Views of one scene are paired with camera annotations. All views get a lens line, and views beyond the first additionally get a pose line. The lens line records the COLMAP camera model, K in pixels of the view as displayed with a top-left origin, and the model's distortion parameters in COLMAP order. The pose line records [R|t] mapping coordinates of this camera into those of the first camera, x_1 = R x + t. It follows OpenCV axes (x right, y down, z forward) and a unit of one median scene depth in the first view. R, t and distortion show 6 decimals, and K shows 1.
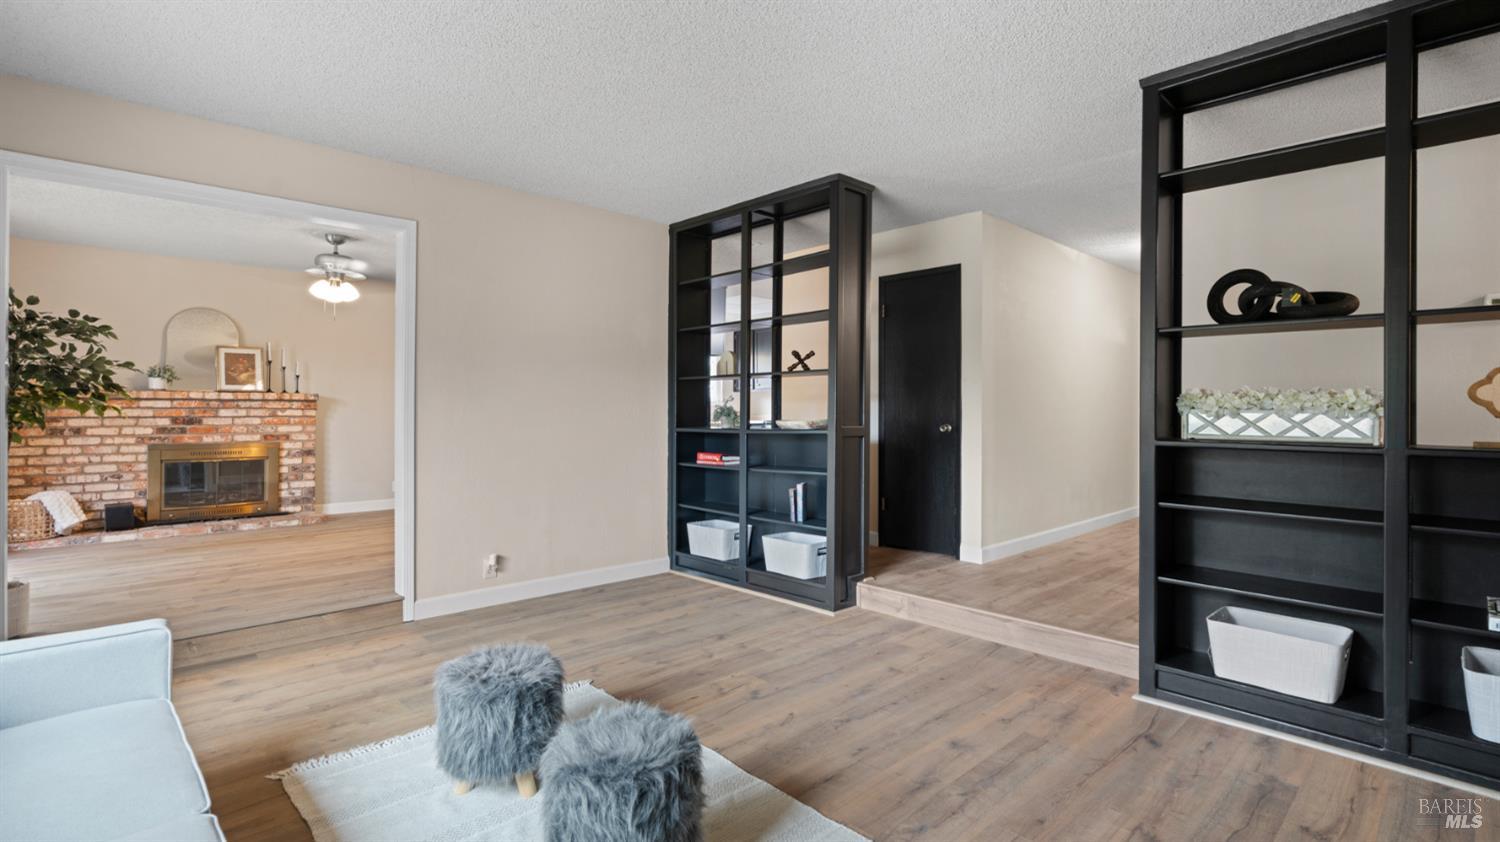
lens RADIAL K [[691.3, 0, 745.0], [0, 691.3, 407.3], [0, 0, 1]] dist [-0.000079, 0.000169]
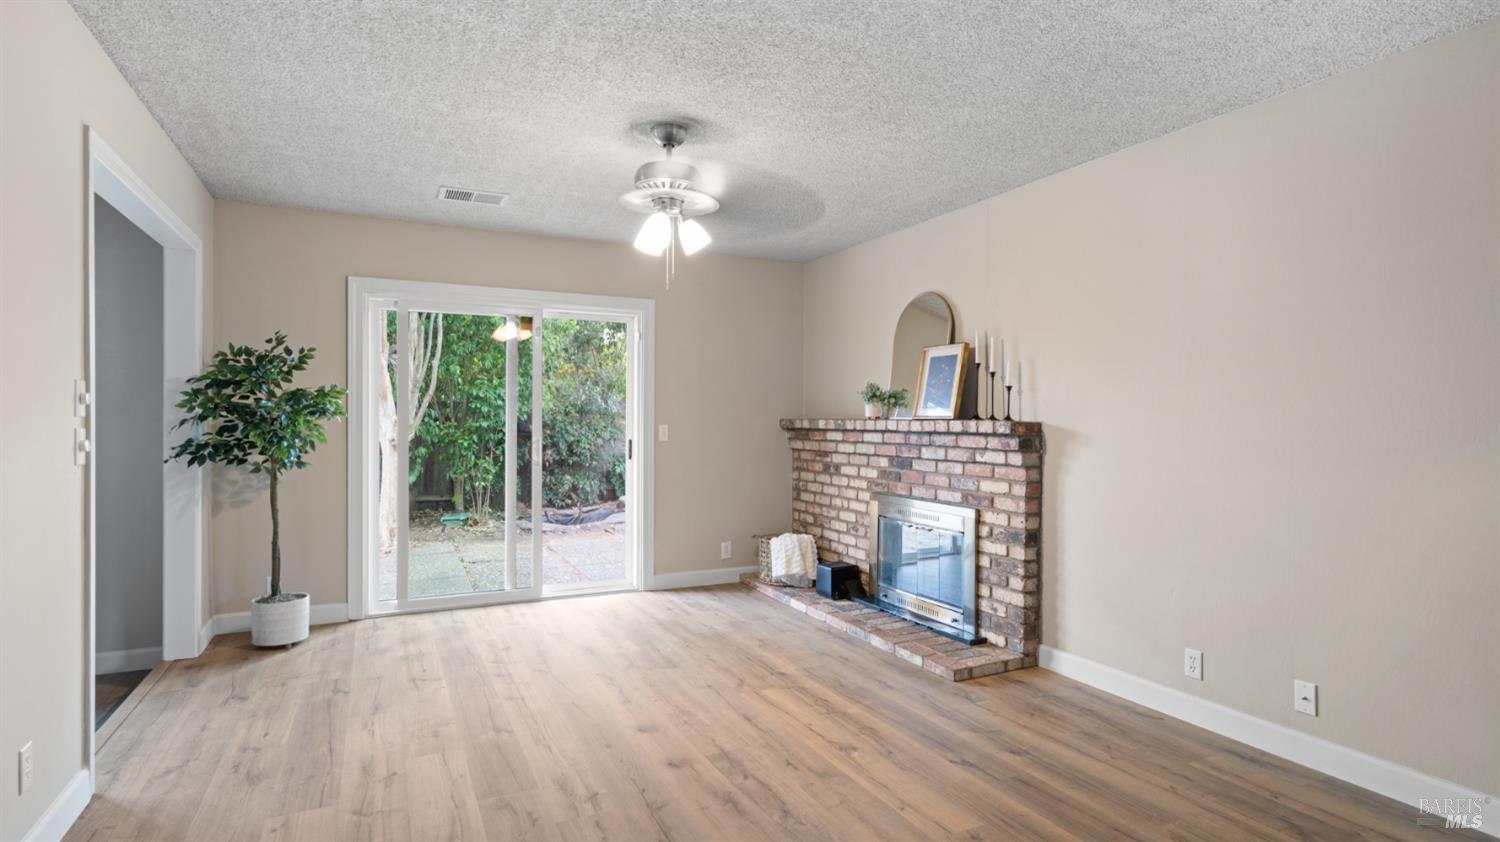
lens RADIAL K [[758.6, 0, 748.5], [0, 758.6, 421.3], [0, 0, 1]] dist [-0.000424, 0.000303]
pose [[-0.298637, -0.000220, -0.954367, -0.047513], [-0.001095, 0.999999, 0.000112, -0.023046], [0.954366, 0.001079, -0.298637, 1.168351]]
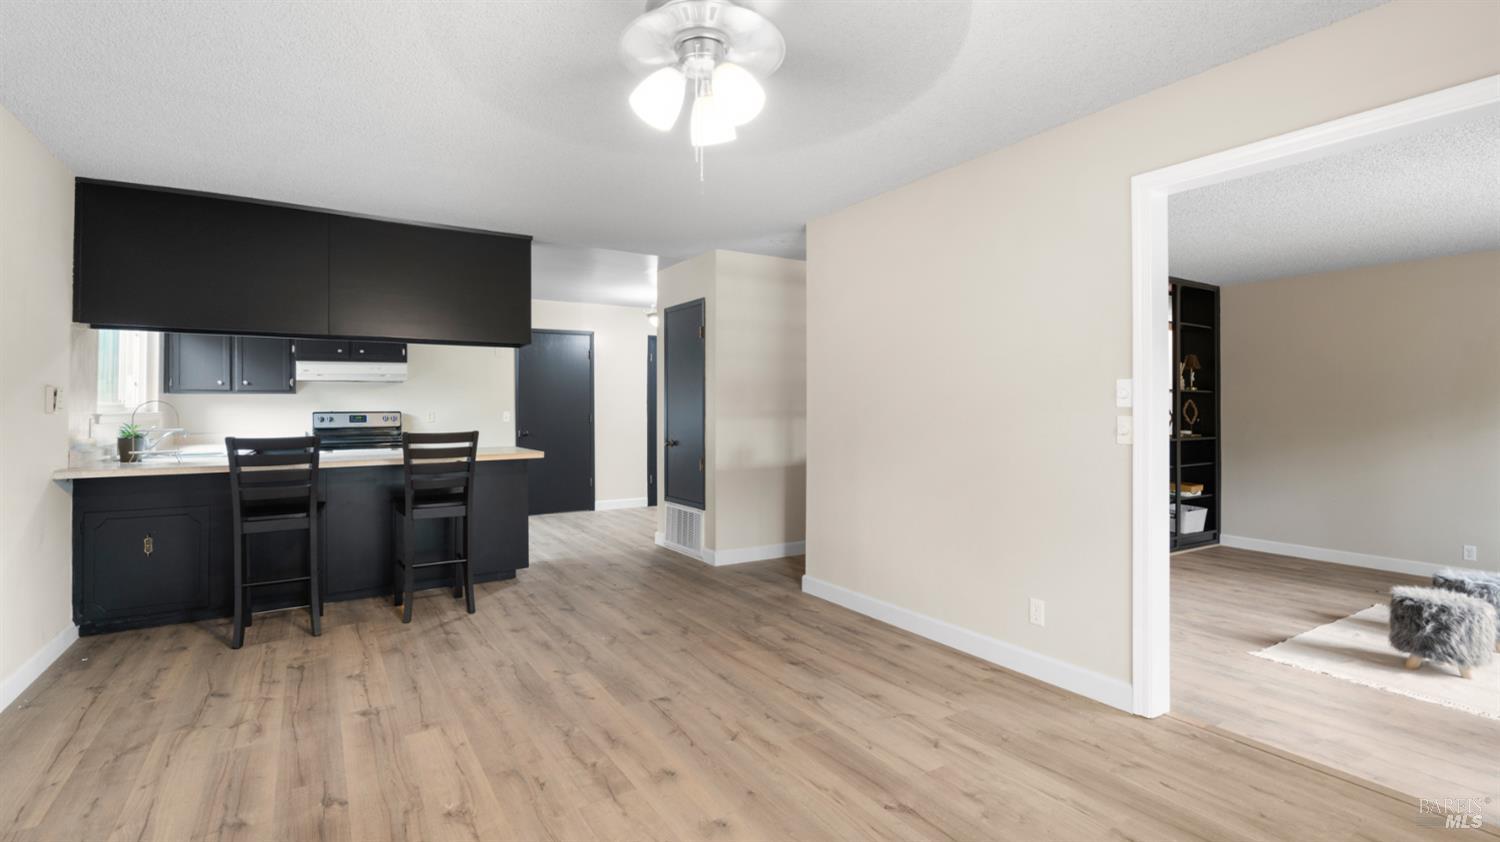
lens RADIAL K [[691.3, 0, 745.0], [0, 691.3, 407.3], [0, 0, 1]] dist [-0.000079, 0.000169]
pose [[0.199288, 0.002164, 0.979939, -0.859950], [-0.003873, 0.999991, -0.001421, -0.023096], [-0.979933, -0.003512, 0.199294, 0.864321]]
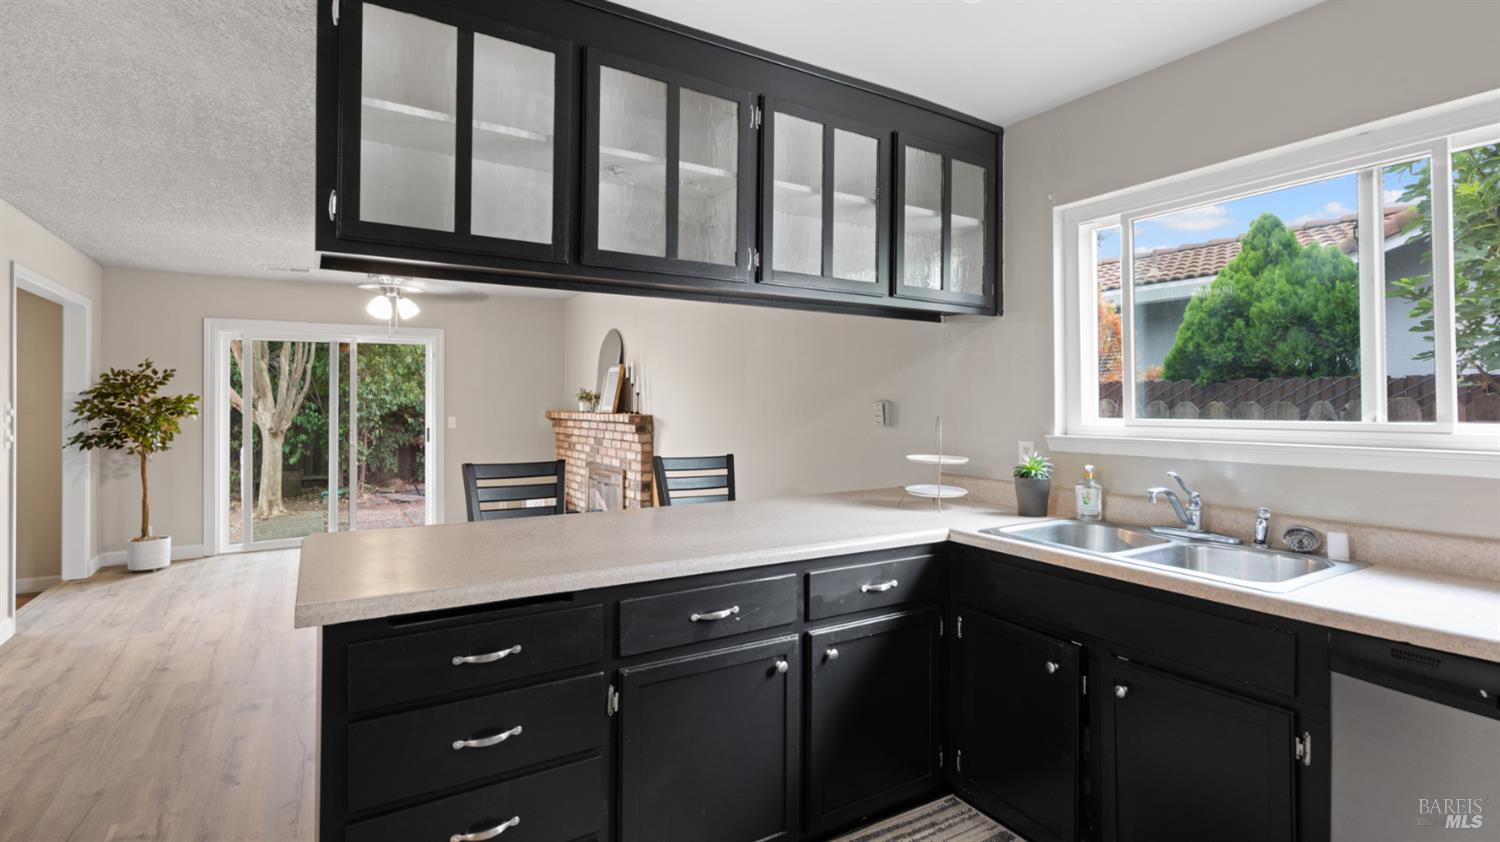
lens RADIAL K [[718.2, 0, 757.6], [0, 718.2, 393.8], [0, 0, 1]] dist [-0.000411, -0.000502]
pose [[-0.199809, -0.011520, -0.979767, 0.213375], [0.008005, 0.999878, -0.013389, -0.037854], [0.979802, -0.010518, -0.199692, 1.564895]]
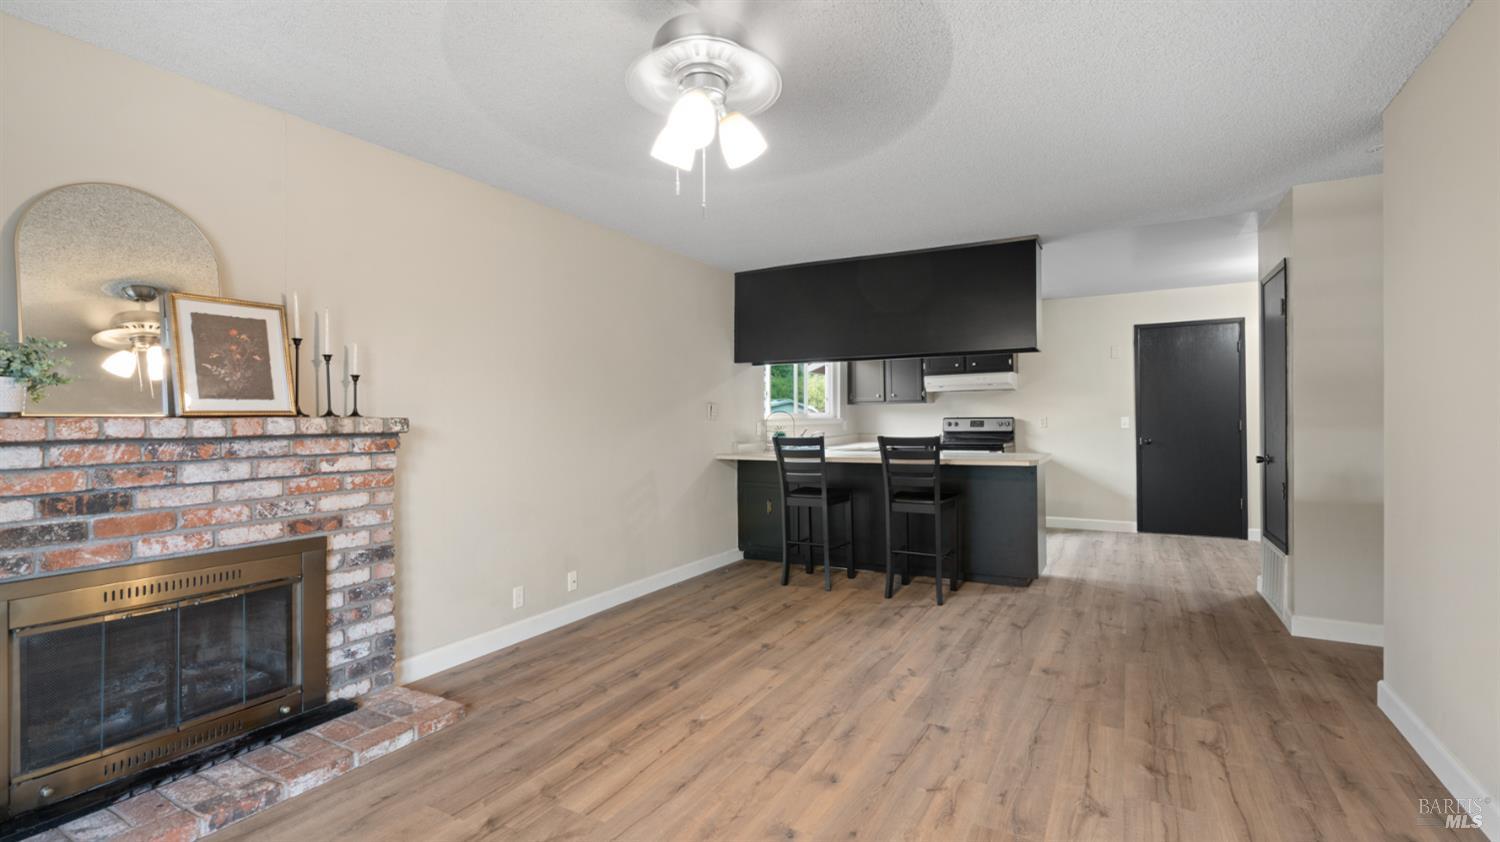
lens RADIAL K [[675.0, 0, 751.3], [0, 675.0, 418.2], [0, 0, 1]] dist [-0.001281, 0.000305]
pose [[0.955505, -0.007304, 0.294884, -0.636822], [0.005278, 0.999957, 0.007666, -0.025476], [-0.294928, -0.005769, 0.955502, 0.626531]]
